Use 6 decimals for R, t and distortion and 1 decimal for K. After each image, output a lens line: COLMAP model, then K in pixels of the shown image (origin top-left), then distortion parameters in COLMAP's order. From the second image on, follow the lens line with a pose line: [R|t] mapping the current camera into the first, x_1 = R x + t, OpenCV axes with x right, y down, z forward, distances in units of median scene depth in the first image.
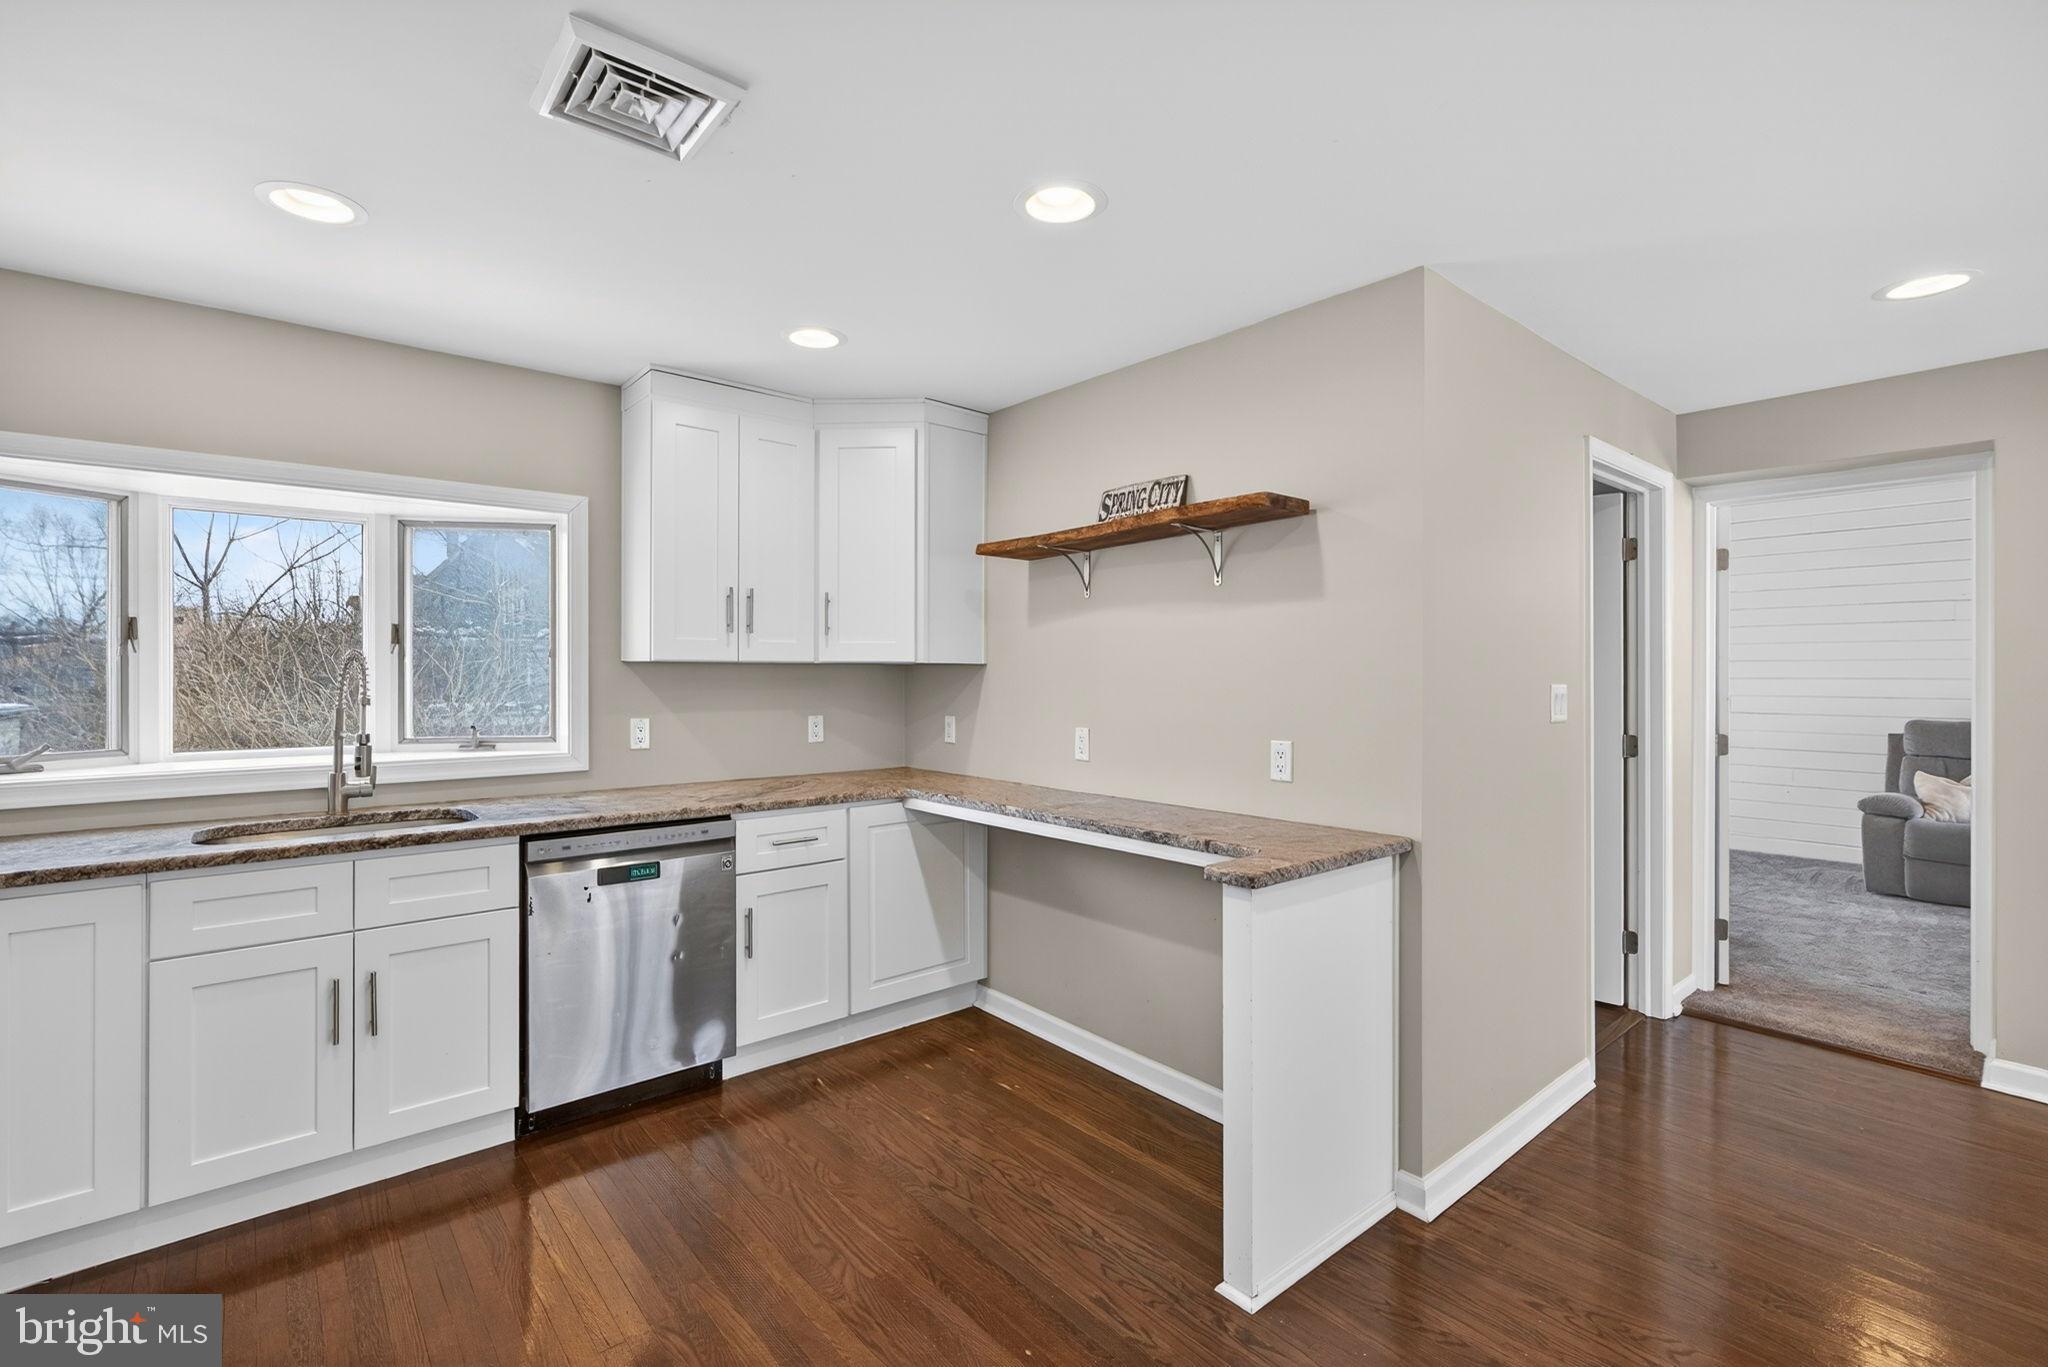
lens RADIAL K [[918.4, 0, 1018.4], [0, 918.4, 675.5], [0, 0, 1]] dist [-0.003109, -0.000312]
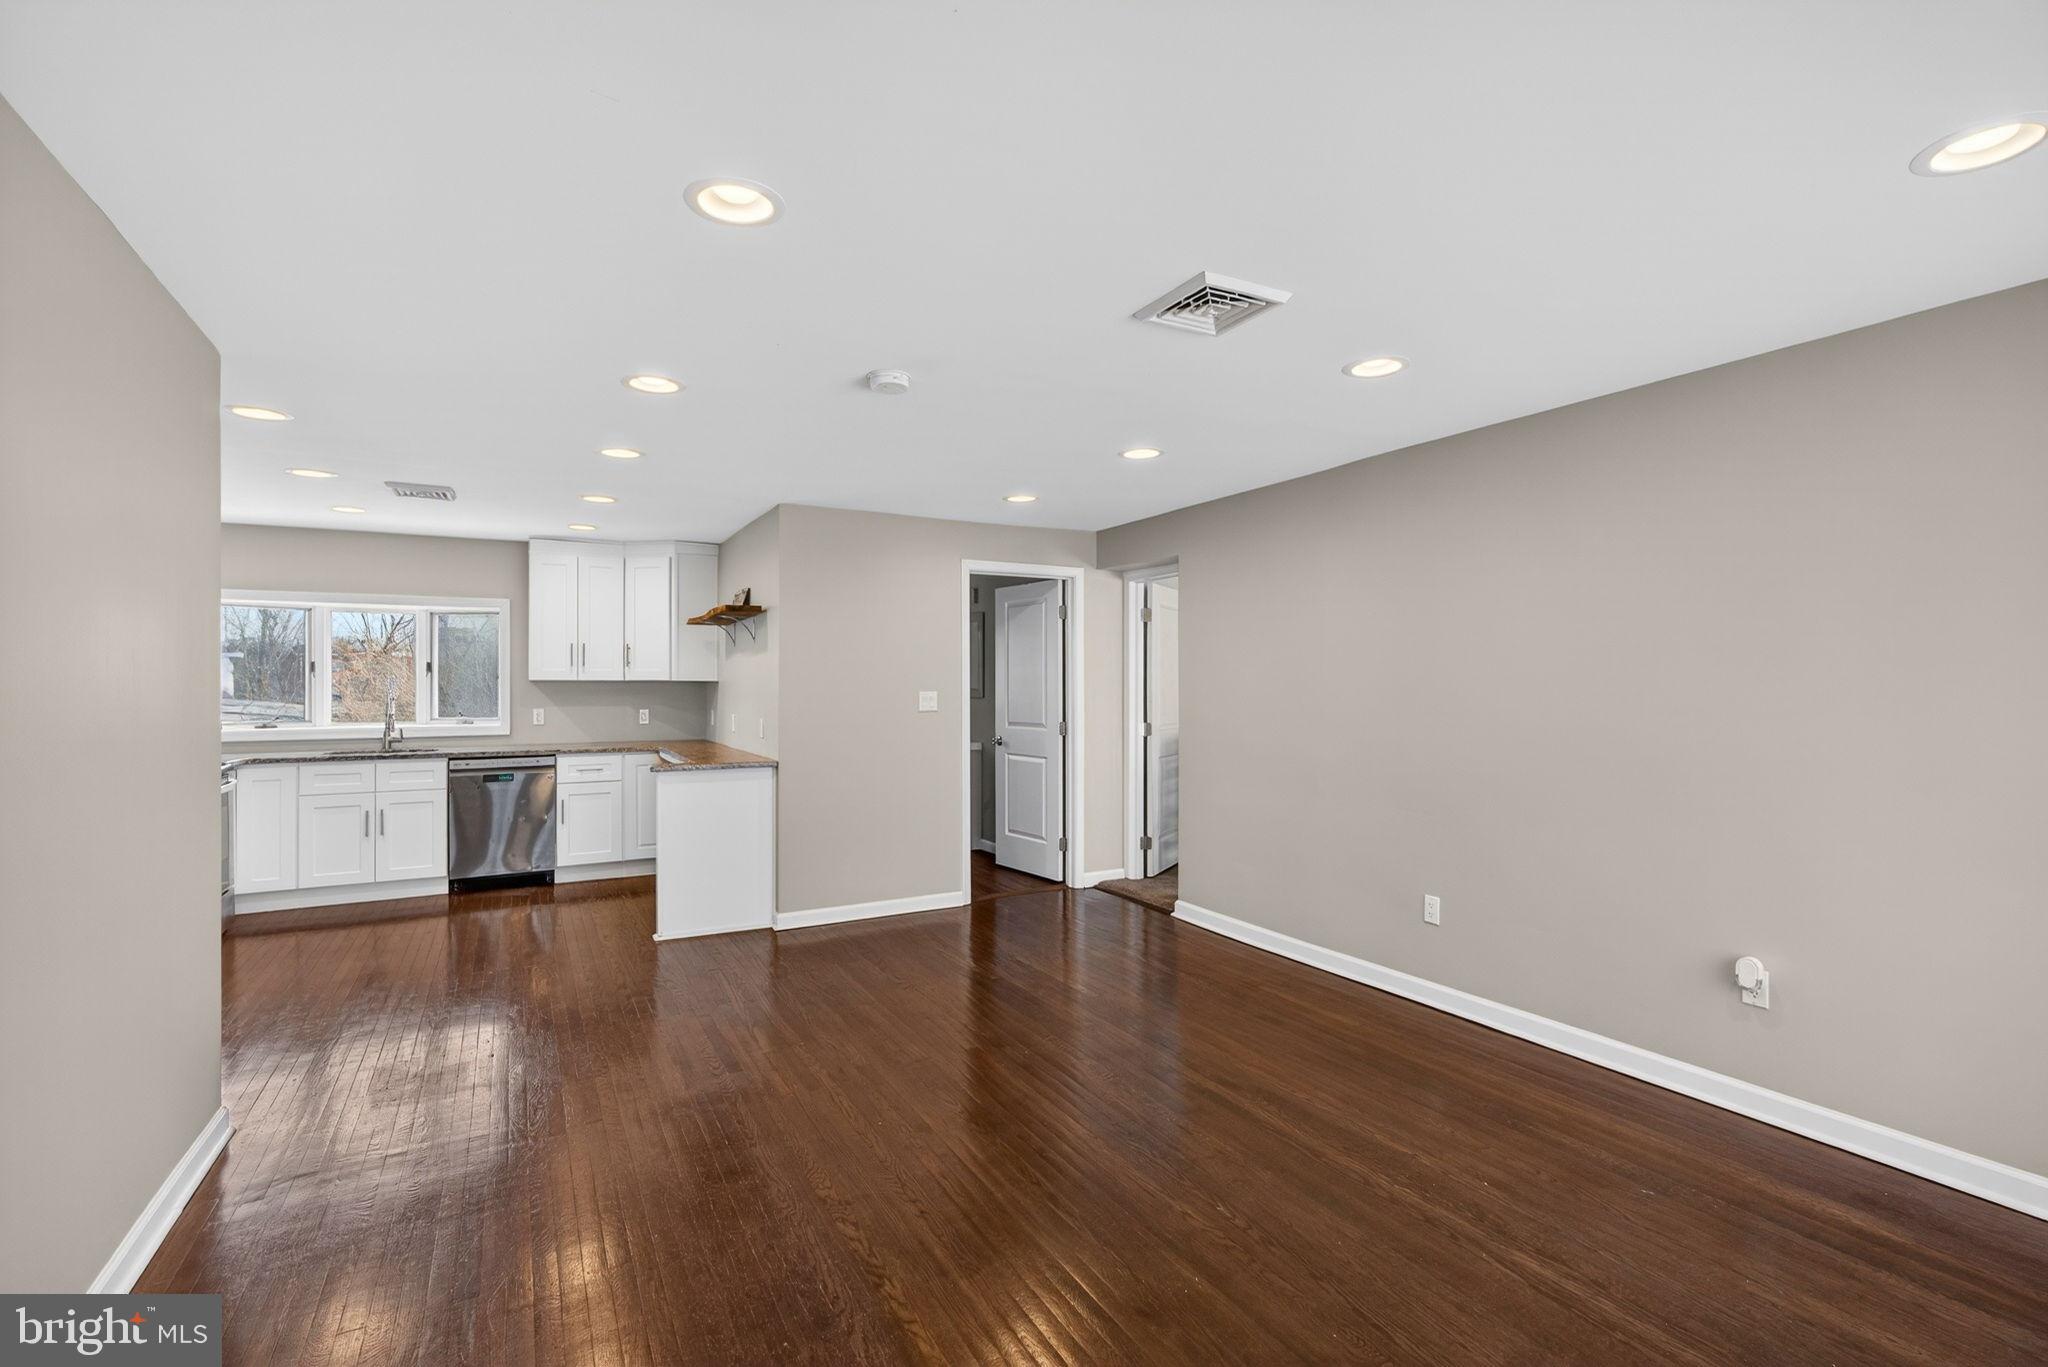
lens RADIAL K [[913.4, 0, 1017.2], [0, 913.4, 682.0], [0, 0, 1]] dist [0.000218, 0.000109]
pose [[0.980174, -0.000631, -0.198135, 1.113115], [0.000102, 0.999996, -0.002681, -0.007186], [0.198136, 0.002607, 0.980171, -0.814852]]
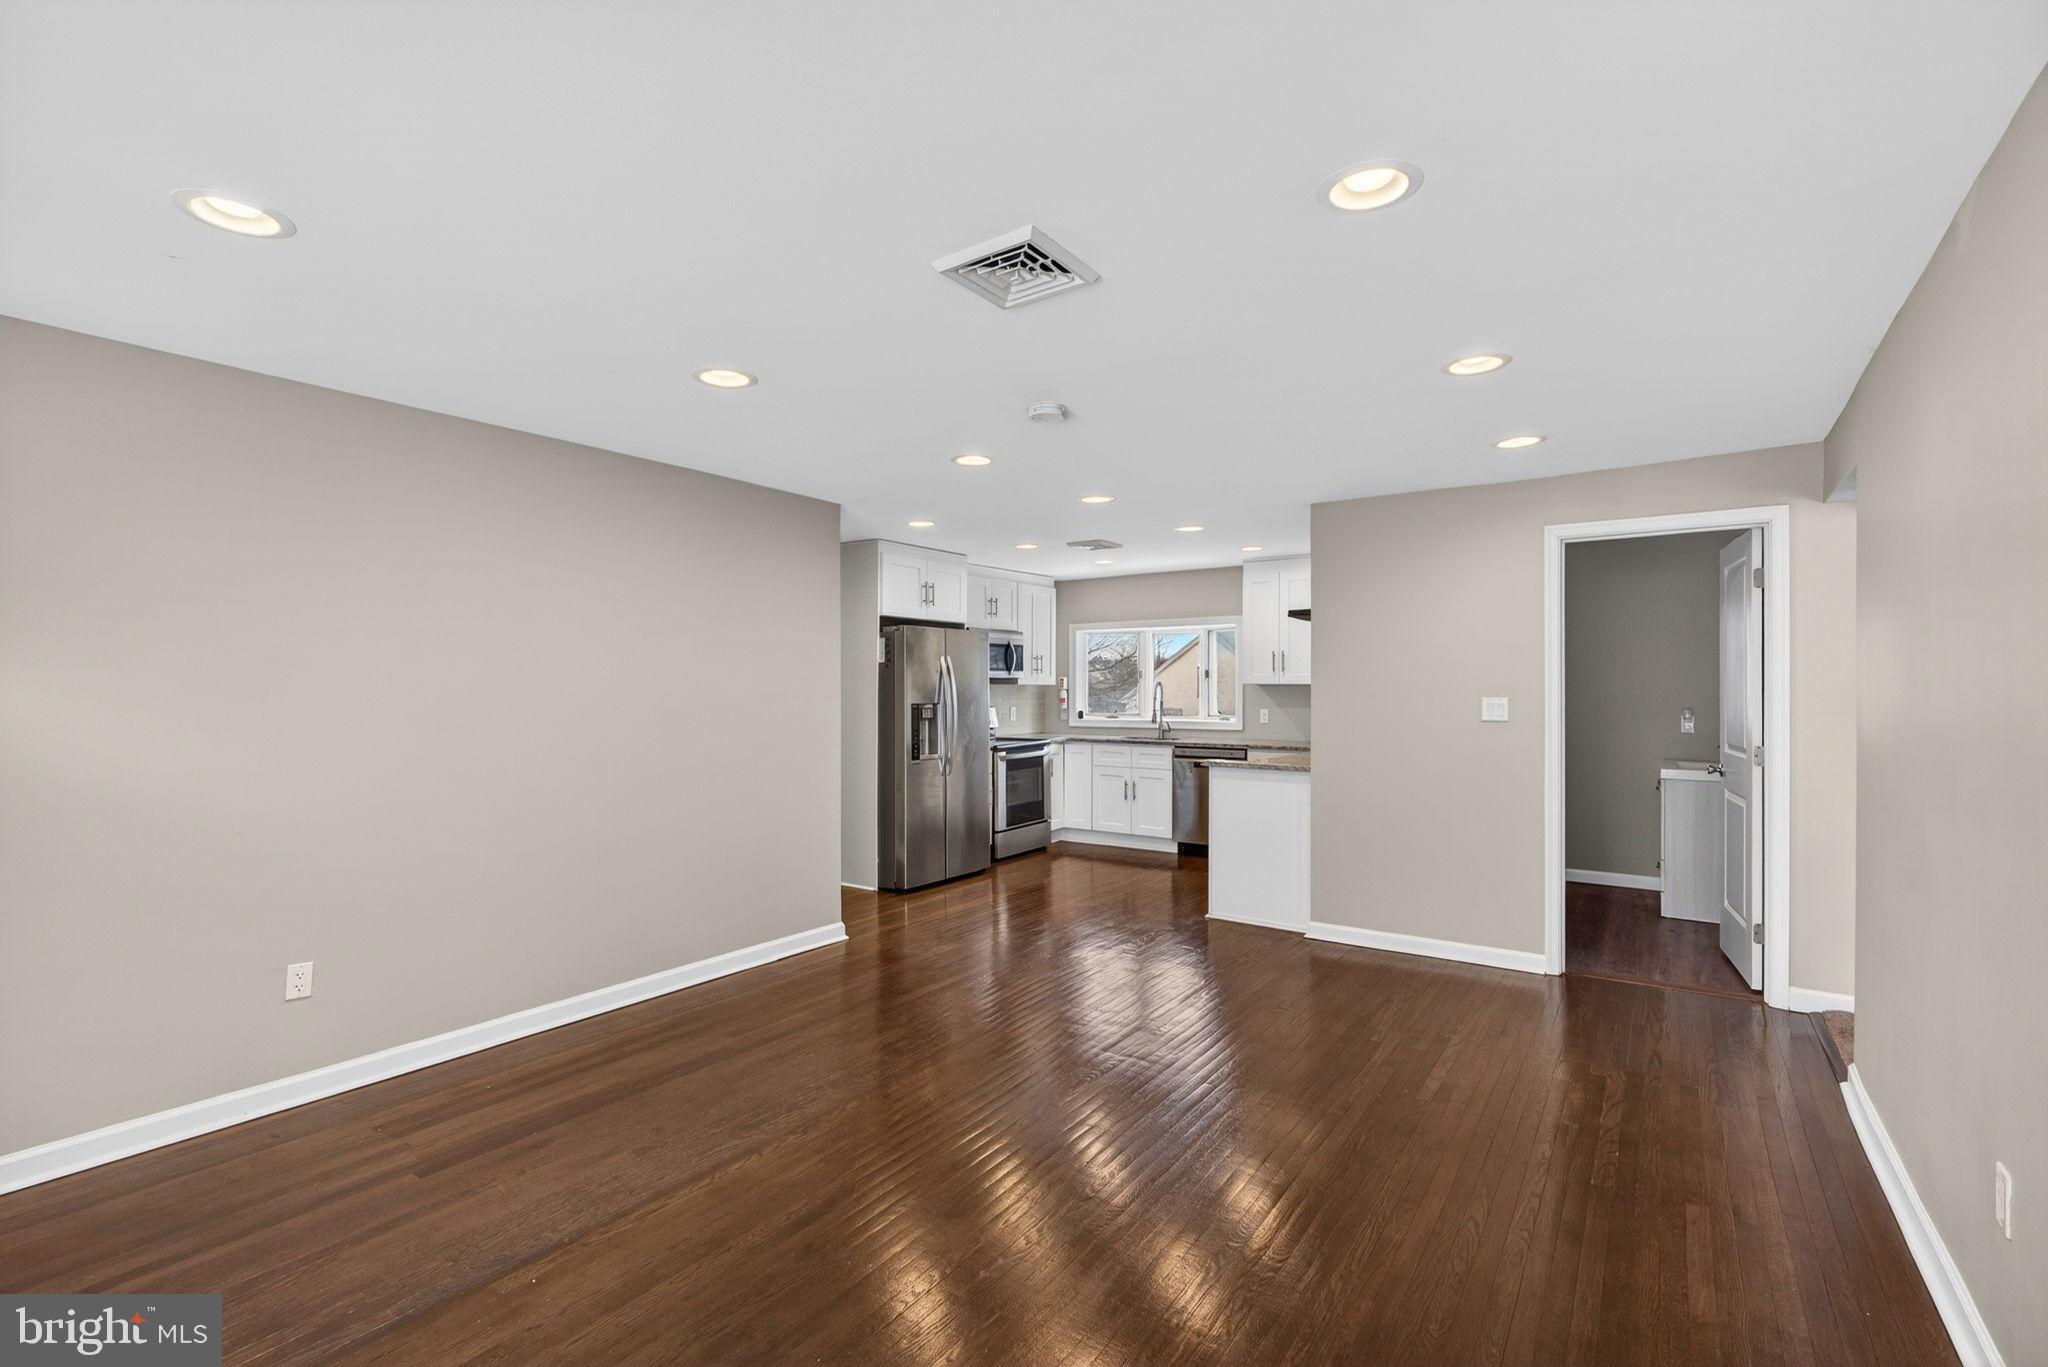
lens RADIAL K [[918.4, 0, 1018.4], [0, 918.4, 675.5], [0, 0, 1]] dist [-0.003109, -0.000312]
pose [[0.252011, -0.013818, -0.967626, 1.833981], [-0.001608, 0.999891, -0.014698, -0.003153], [0.967723, 0.005260, 0.251962, -0.177219]]
